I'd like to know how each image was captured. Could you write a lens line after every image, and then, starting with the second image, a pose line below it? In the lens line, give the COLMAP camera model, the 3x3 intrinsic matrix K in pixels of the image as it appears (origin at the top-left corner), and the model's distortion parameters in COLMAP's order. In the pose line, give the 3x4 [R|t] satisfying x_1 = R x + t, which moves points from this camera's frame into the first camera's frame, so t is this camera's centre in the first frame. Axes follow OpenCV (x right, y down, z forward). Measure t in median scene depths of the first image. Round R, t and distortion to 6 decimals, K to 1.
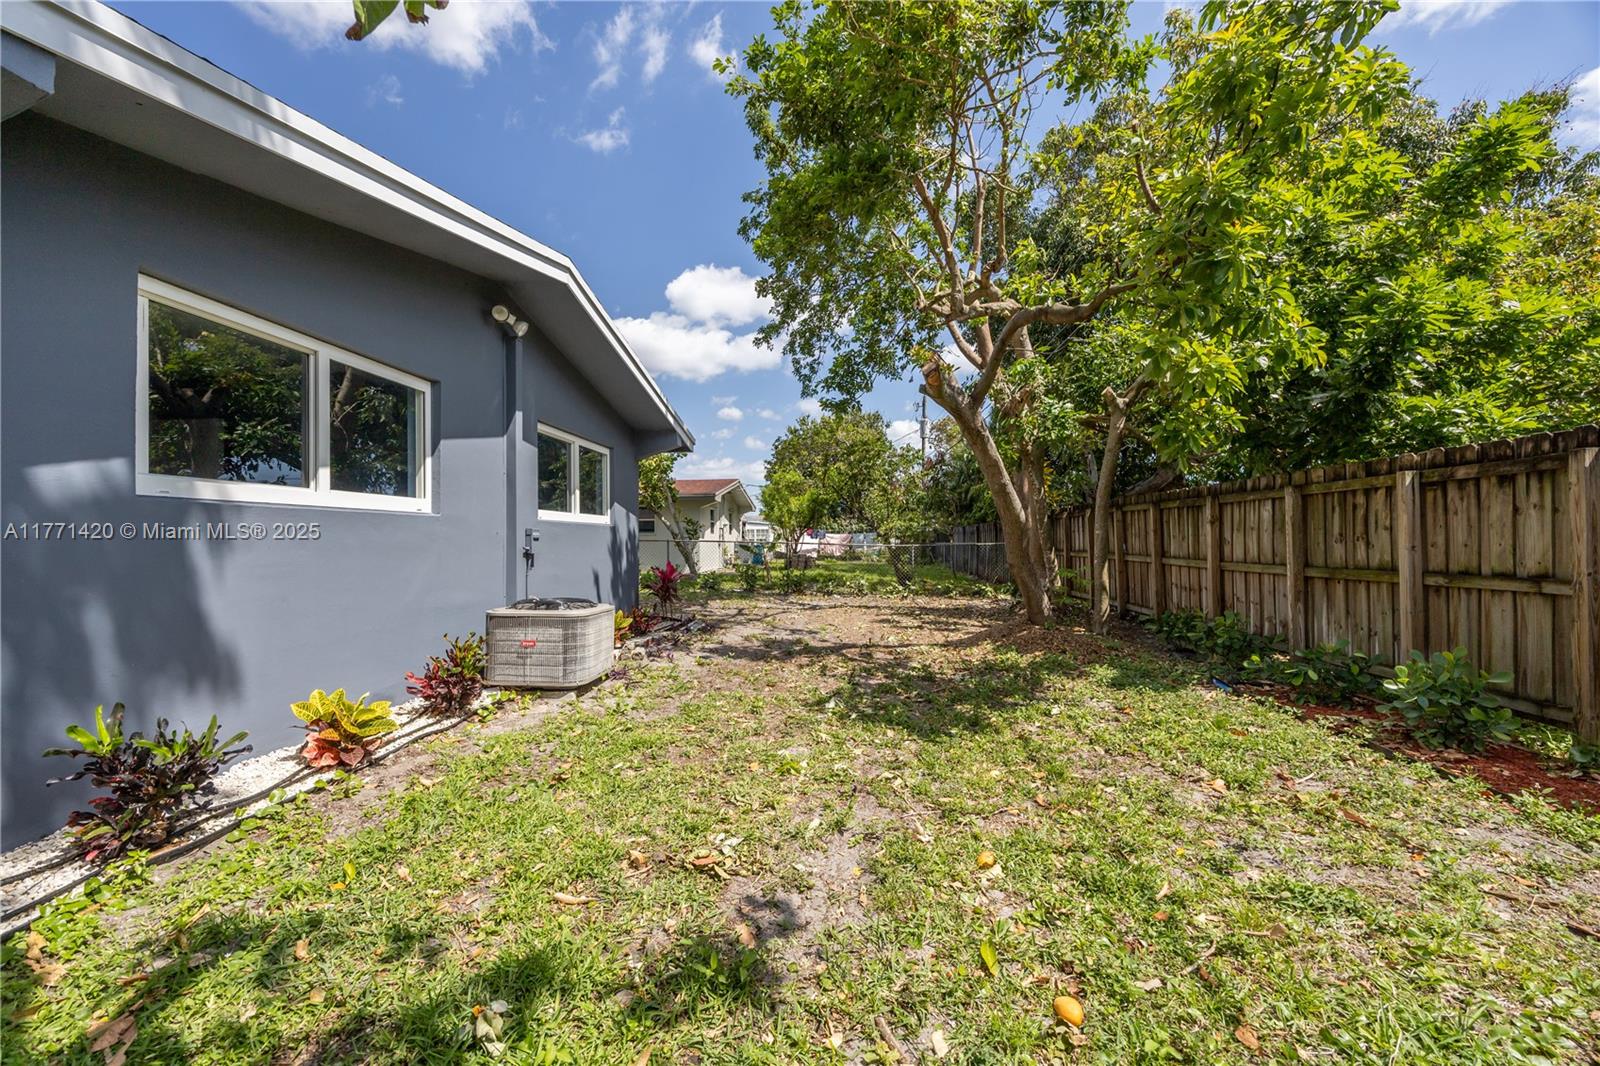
lens RADIAL K [[619.7, 0, 799.9], [0, 619.7, 537.0], [0, 0, 1]] dist [-0.000241, 0.000130]
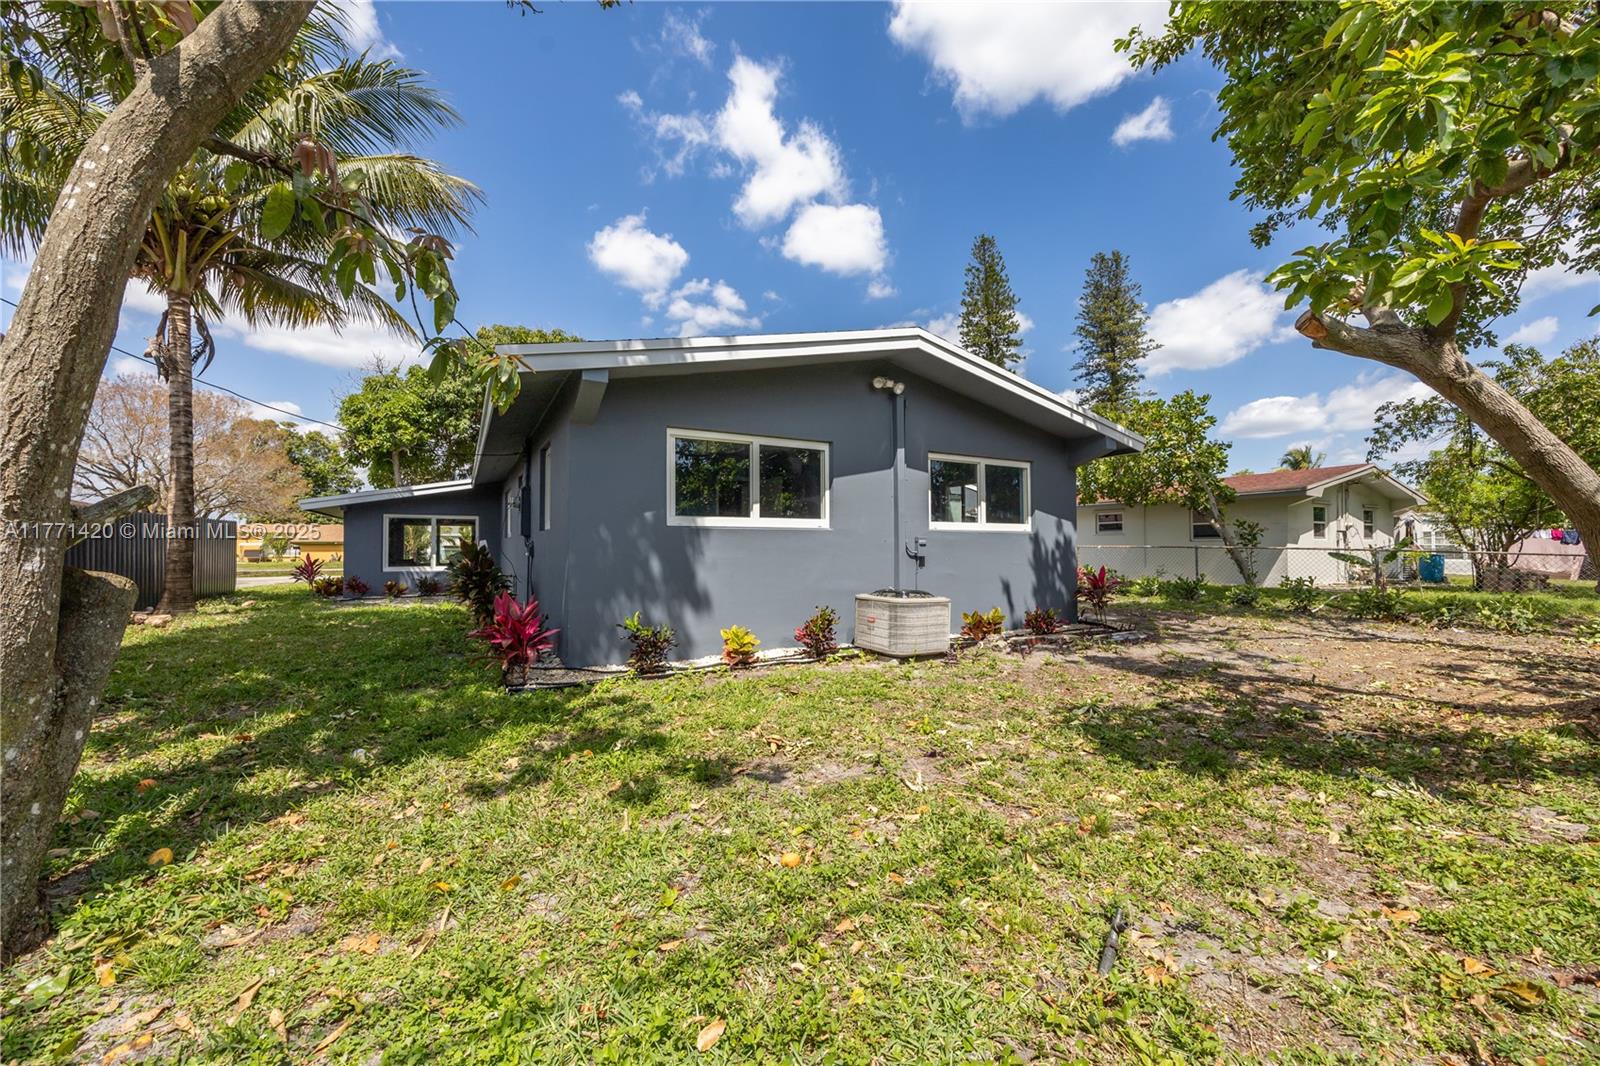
lens RADIAL K [[618.9, 0, 778.1], [0, 618.9, 543.6], [0, 0, 1]] dist [-0.001394, -0.000199]
pose [[0.539367, -0.004667, -0.842058, 0.628249], [0.004053, 0.999987, -0.002947, 0.003395], [0.842061, -0.001823, 0.539380, 0.066880]]
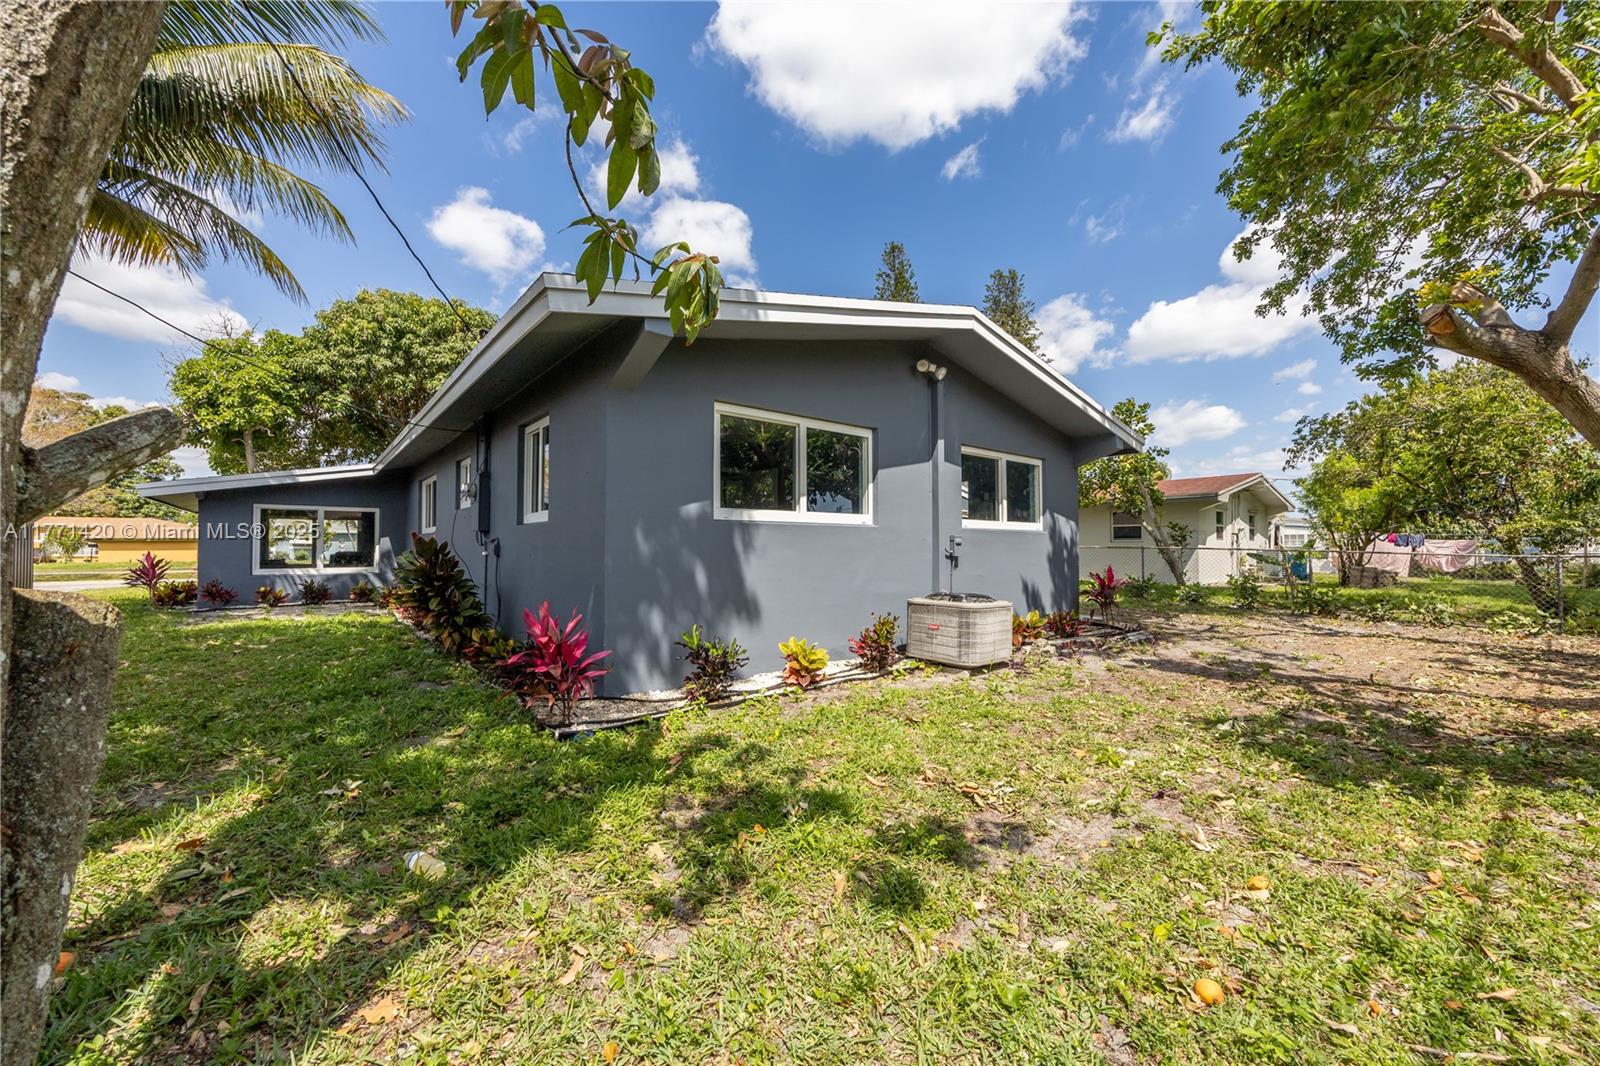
lens RADIAL K [[618.4, 0, 779.9], [0, 618.4, 543.1], [0, 0, 1]] dist [-0.003343, 0.000161]
pose [[0.687185, -0.002245, -0.726479, 0.259265], [0.000260, 0.999996, -0.002844, 0.005410], [0.726482, 0.001765, 0.687183, -0.089574]]
